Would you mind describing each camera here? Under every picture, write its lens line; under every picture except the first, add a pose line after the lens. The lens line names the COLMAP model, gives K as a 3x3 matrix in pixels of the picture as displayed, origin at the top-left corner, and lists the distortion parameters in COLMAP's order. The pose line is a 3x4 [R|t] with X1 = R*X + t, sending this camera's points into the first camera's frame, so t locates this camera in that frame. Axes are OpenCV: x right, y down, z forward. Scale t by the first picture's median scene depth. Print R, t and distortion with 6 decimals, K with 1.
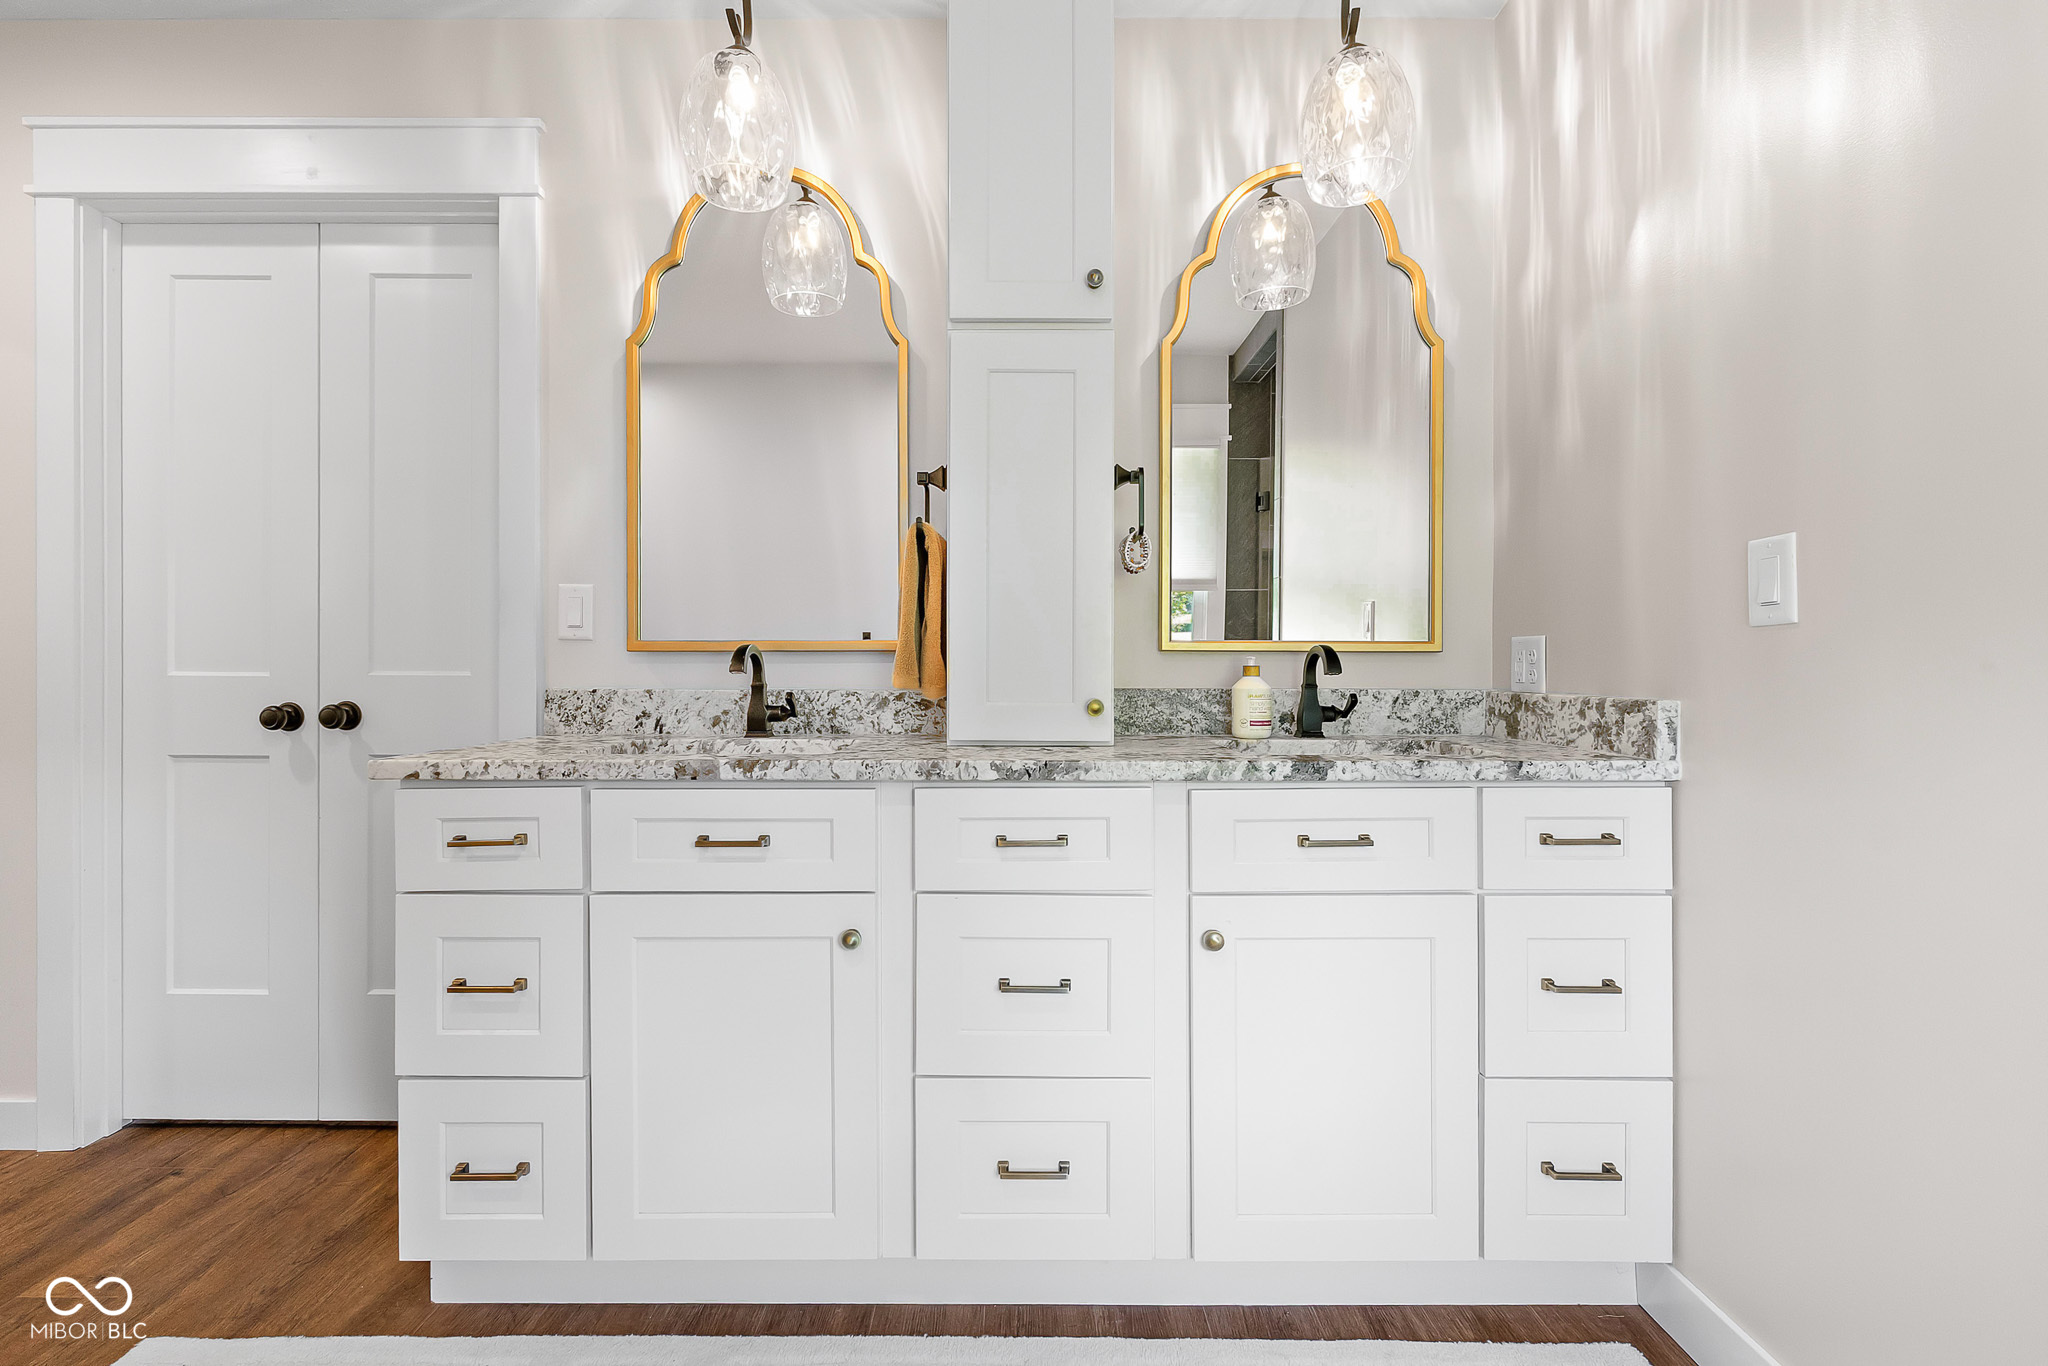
lens RADIAL K [[908.0, 0, 1024.1], [0, 908.0, 670.5], [0, 0, 1]] dist [-0.000302, -0.000715]
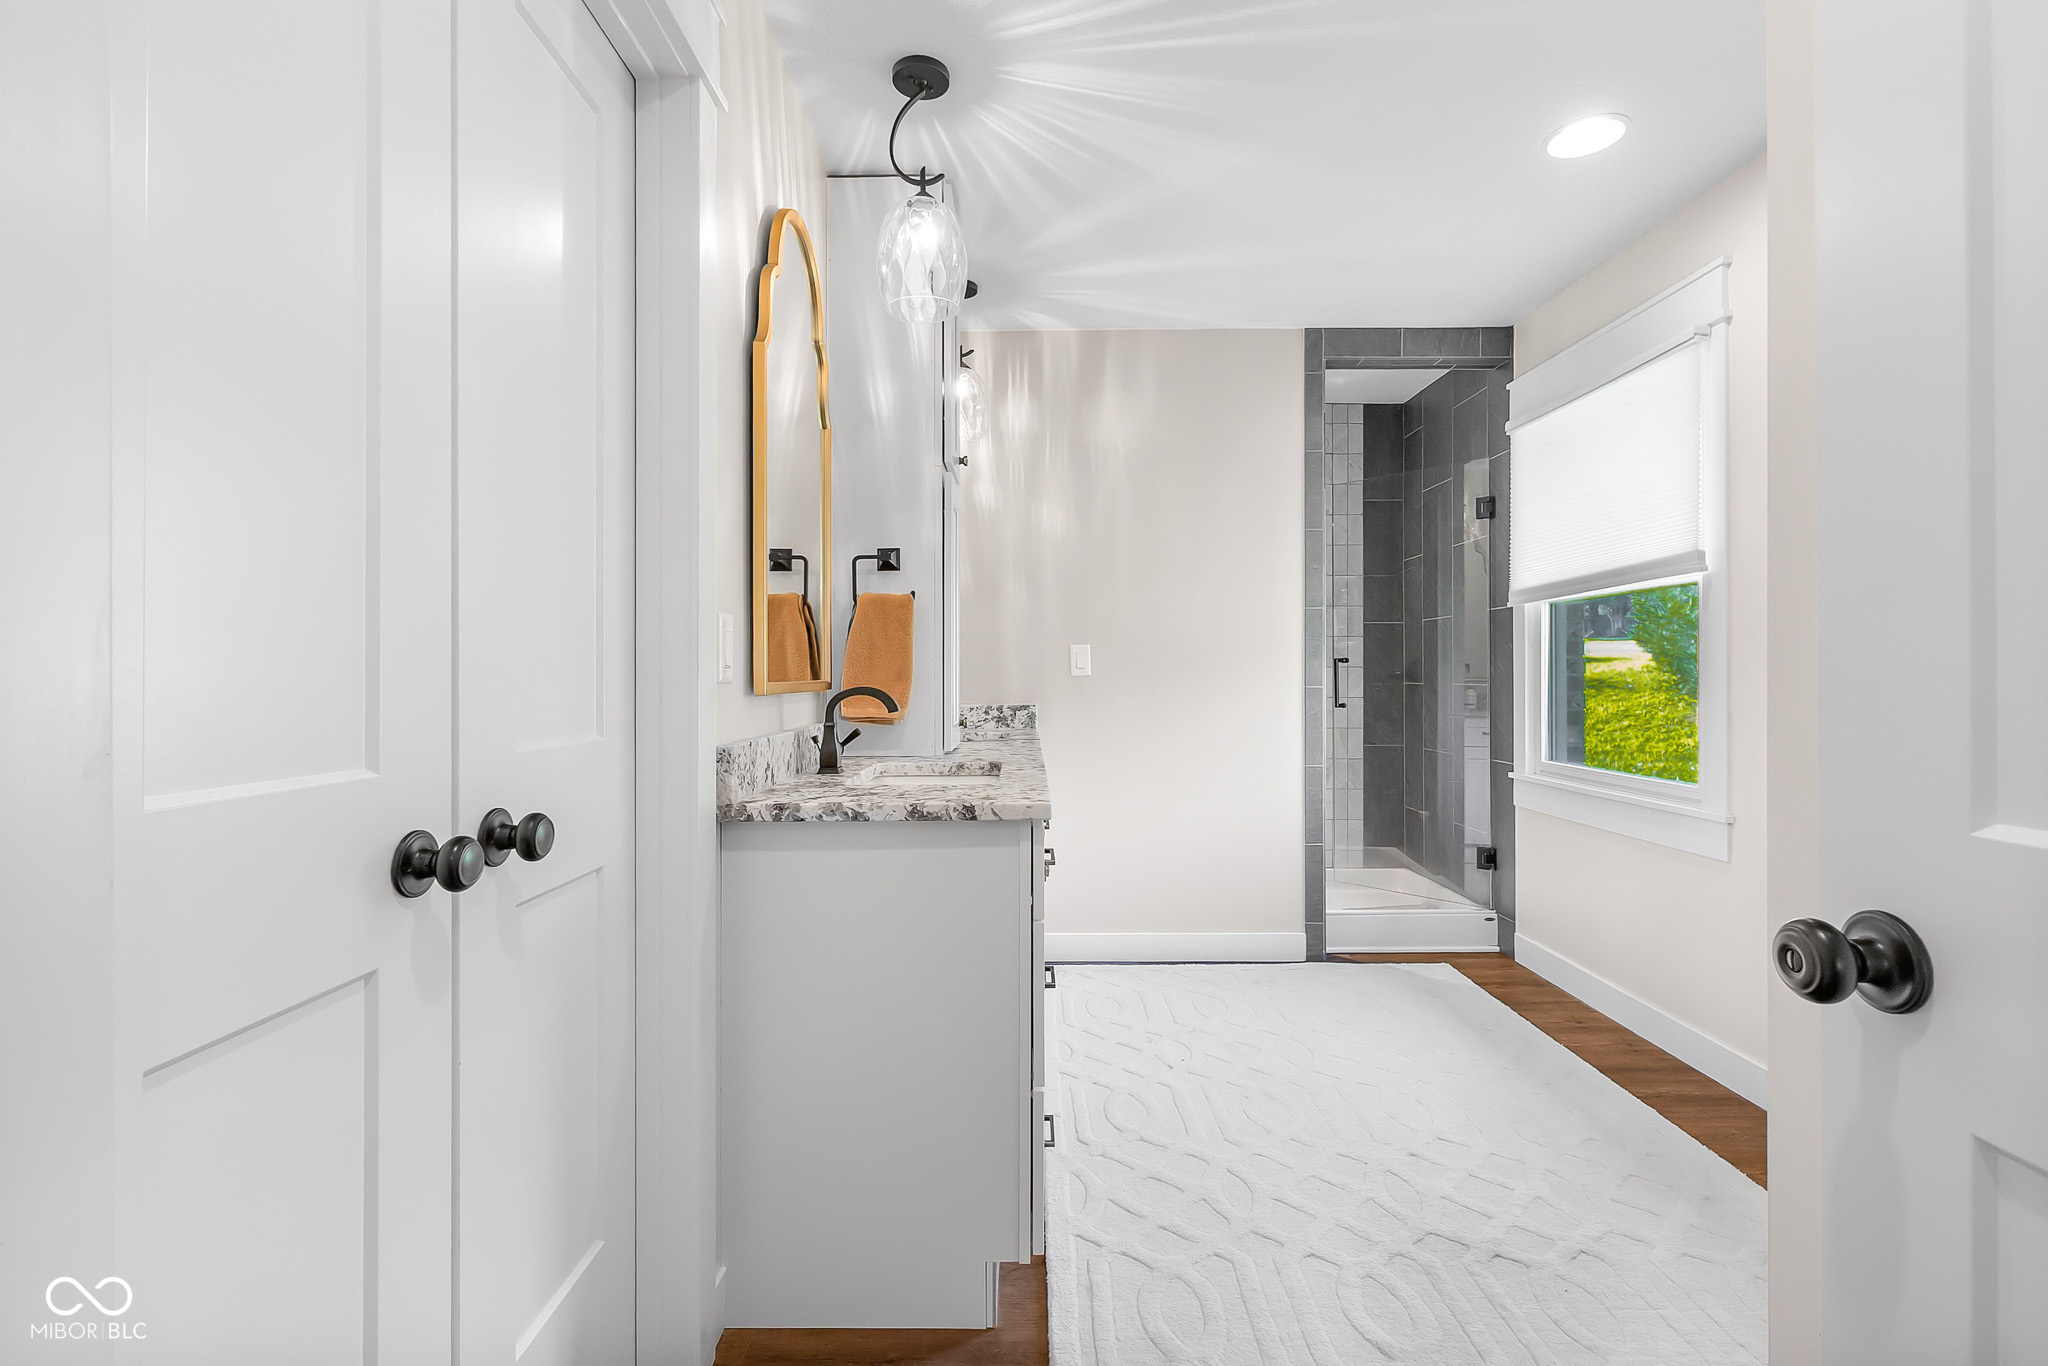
lens RADIAL K [[908.0, 0, 1024.9], [0, 908.0, 675.9], [0, 0, 1]] dist [-0.000302, -0.000715]
pose [[0.020759, -0.005247, 0.999771, -1.643465], [0.008482, 0.999951, 0.005071, -0.054043], [-0.999749, 0.008375, 0.020803, 0.908211]]
